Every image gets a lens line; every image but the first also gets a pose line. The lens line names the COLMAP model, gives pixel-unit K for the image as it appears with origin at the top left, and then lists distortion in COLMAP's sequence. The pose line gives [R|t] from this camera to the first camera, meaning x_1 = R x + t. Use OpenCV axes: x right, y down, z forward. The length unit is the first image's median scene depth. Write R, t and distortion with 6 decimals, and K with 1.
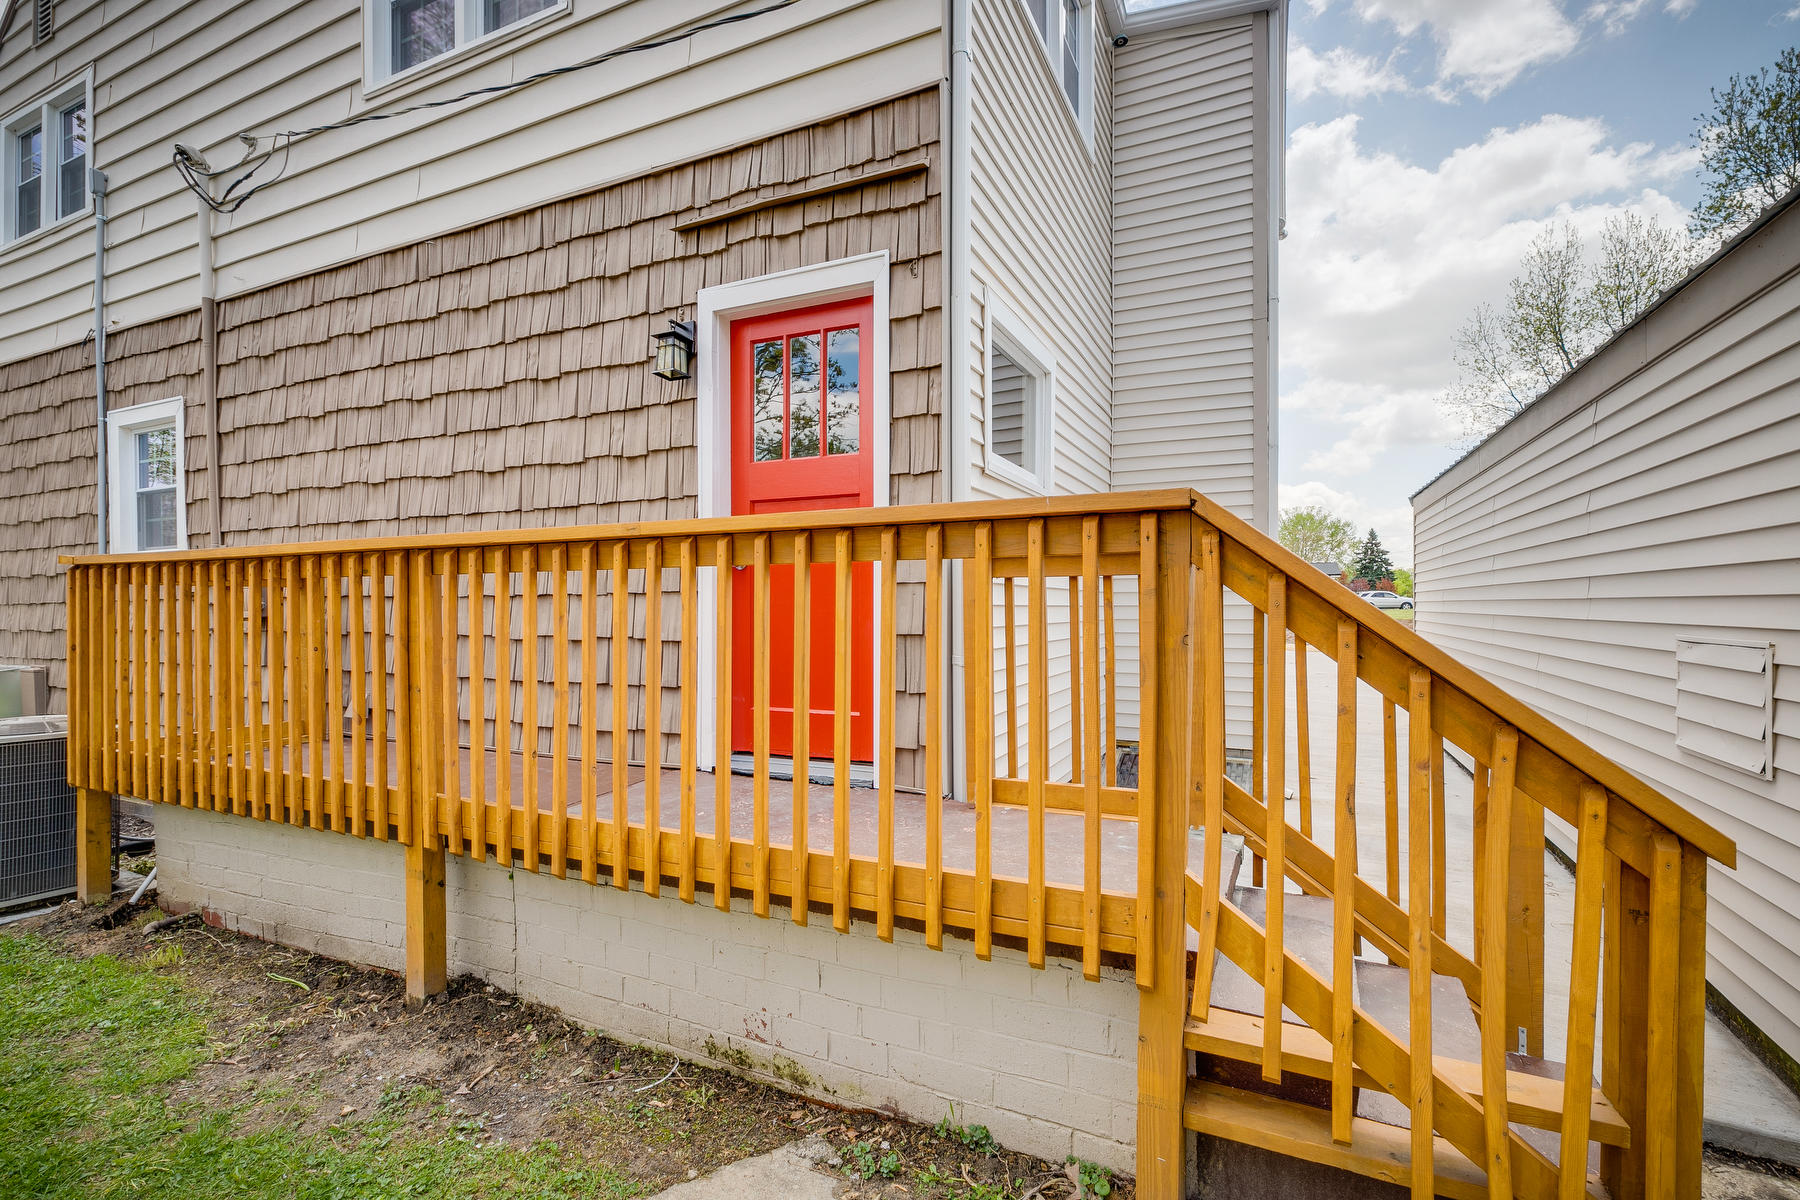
lens RADIAL K [[811.7, 0, 904.0], [0, 811.7, 605.7], [0, 0, 1]] dist [0.000809, -0.000158]
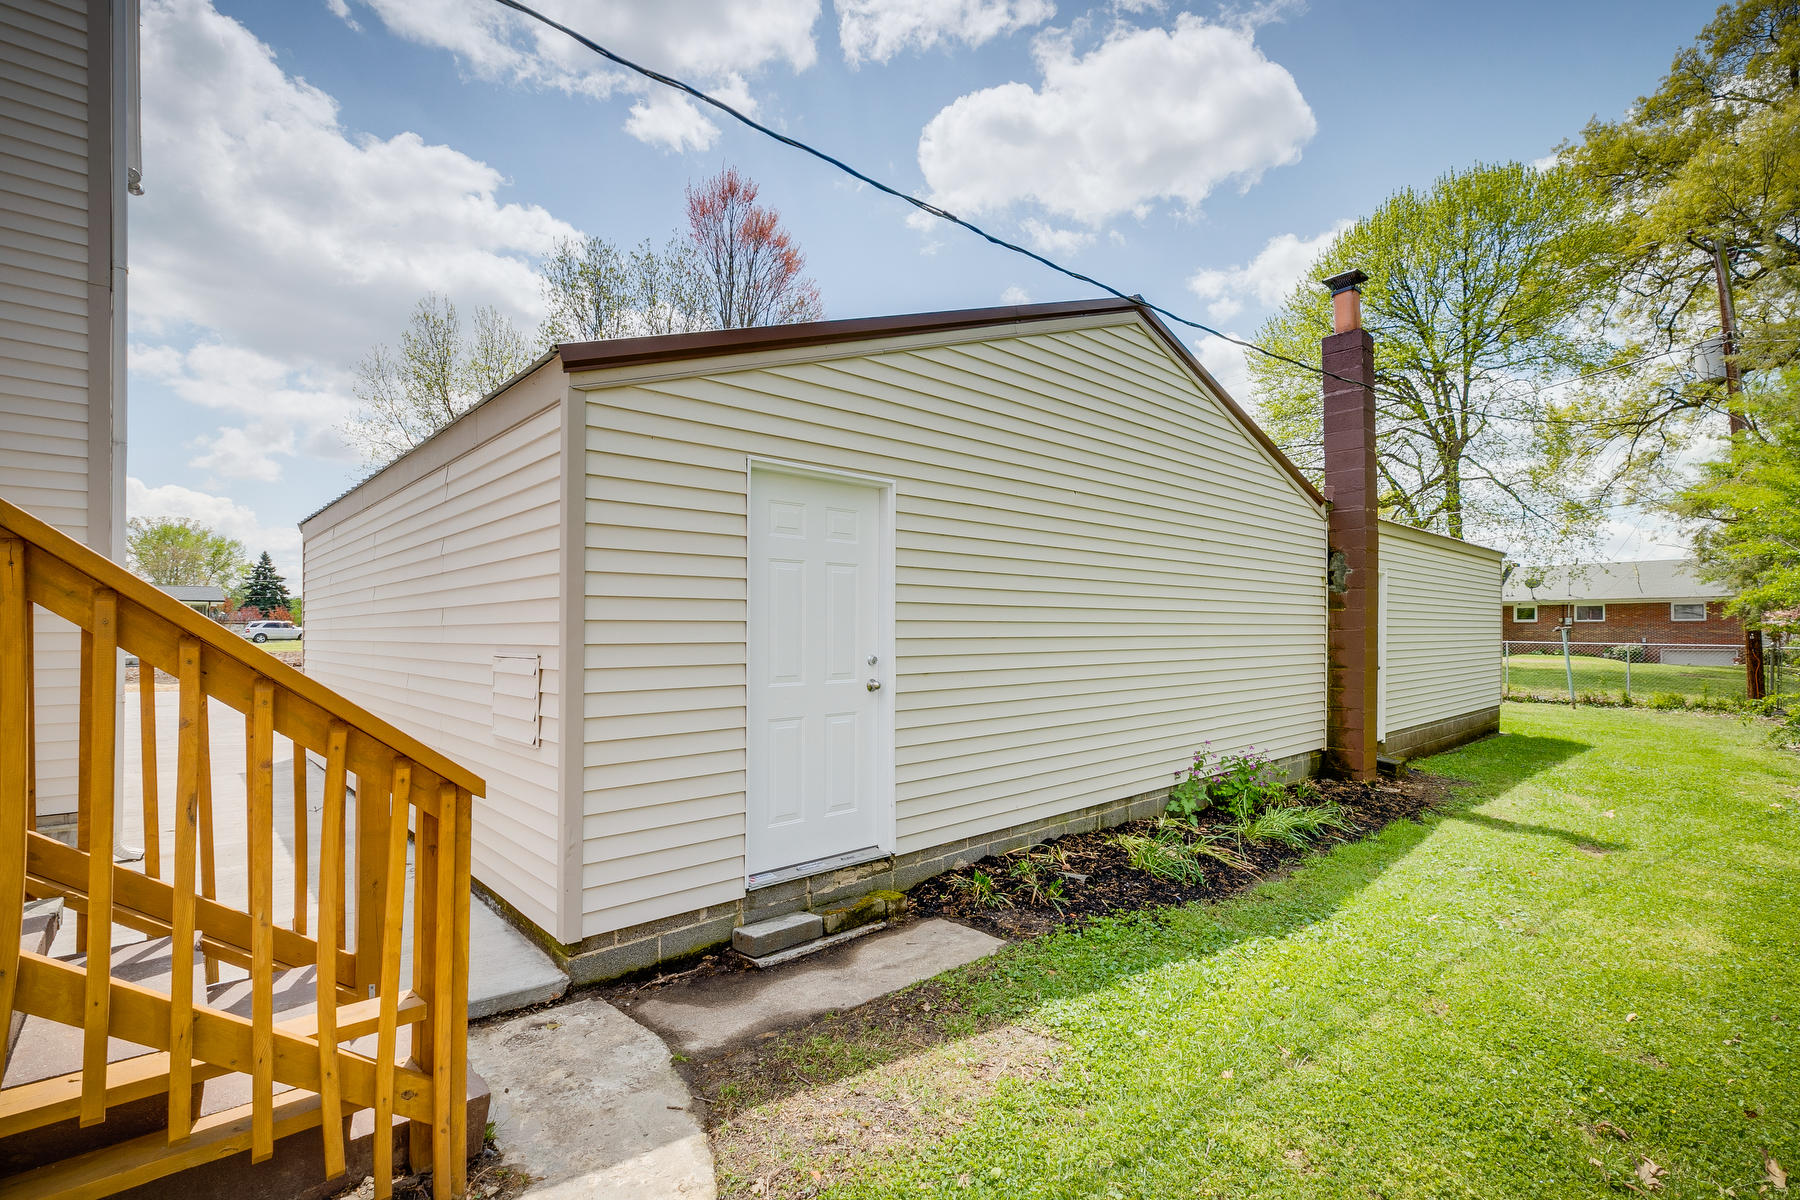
lens RADIAL K [[821.8, 0, 904.6], [0, 821.8, 613.1], [0, 0, 1]] dist [0.002978, 0.000363]
pose [[0.374805, 0.019687, 0.926895, -0.102554], [0.006345, 0.999697, -0.023798, 0.015188], [-0.927082, 0.014801, 0.374566, -0.263294]]
